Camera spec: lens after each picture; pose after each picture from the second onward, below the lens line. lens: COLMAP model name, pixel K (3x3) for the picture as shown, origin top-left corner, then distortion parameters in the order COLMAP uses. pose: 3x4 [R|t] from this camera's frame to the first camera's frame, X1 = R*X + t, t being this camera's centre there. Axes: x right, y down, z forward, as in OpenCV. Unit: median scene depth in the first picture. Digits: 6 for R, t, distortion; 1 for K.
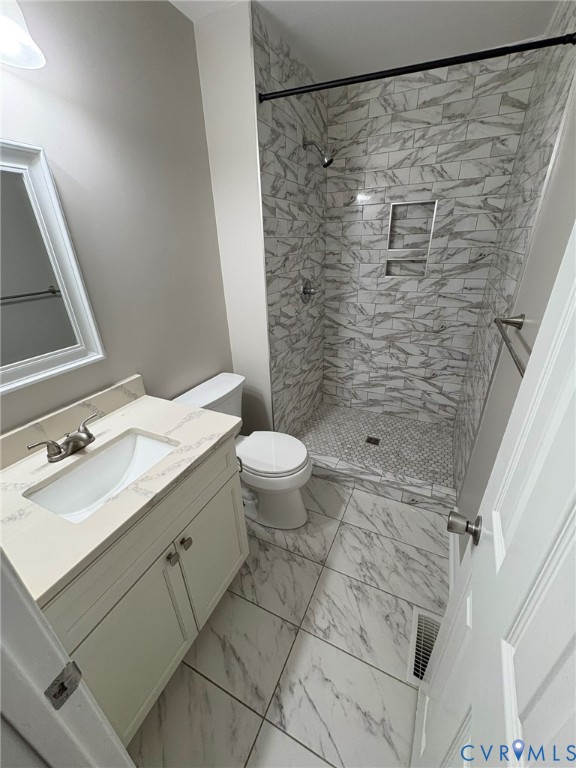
lens RADIAL K [[306.6, 0, 293.4], [0, 306.6, 386.8], [0, 0, 1]] dist [0.001120, 0.000179]
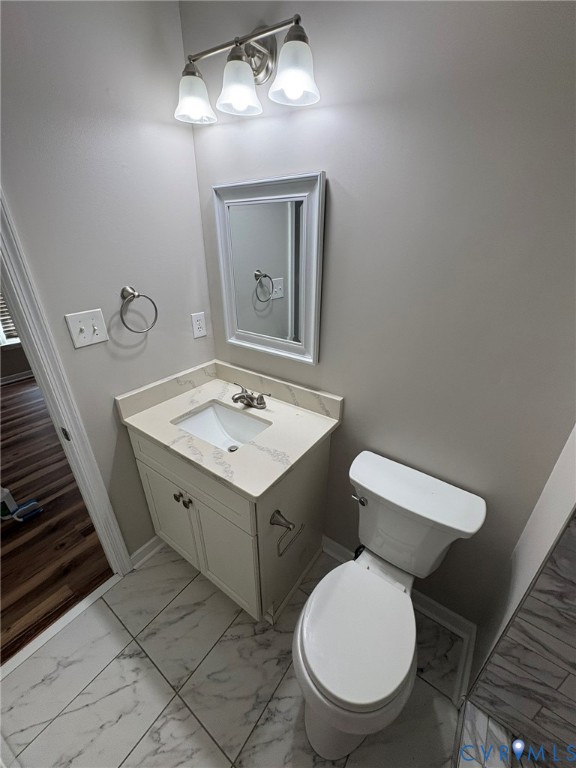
lens RADIAL K [[306.6, 0, 283.8], [0, 306.6, 386.0], [0, 0, 1]] dist [0.001120, 0.000179]
pose [[-0.193284, 0.449818, -0.871955, 0.375235], [-0.416891, 0.766845, 0.488006, -0.525698], [0.888168, 0.457834, 0.039307, 0.921830]]
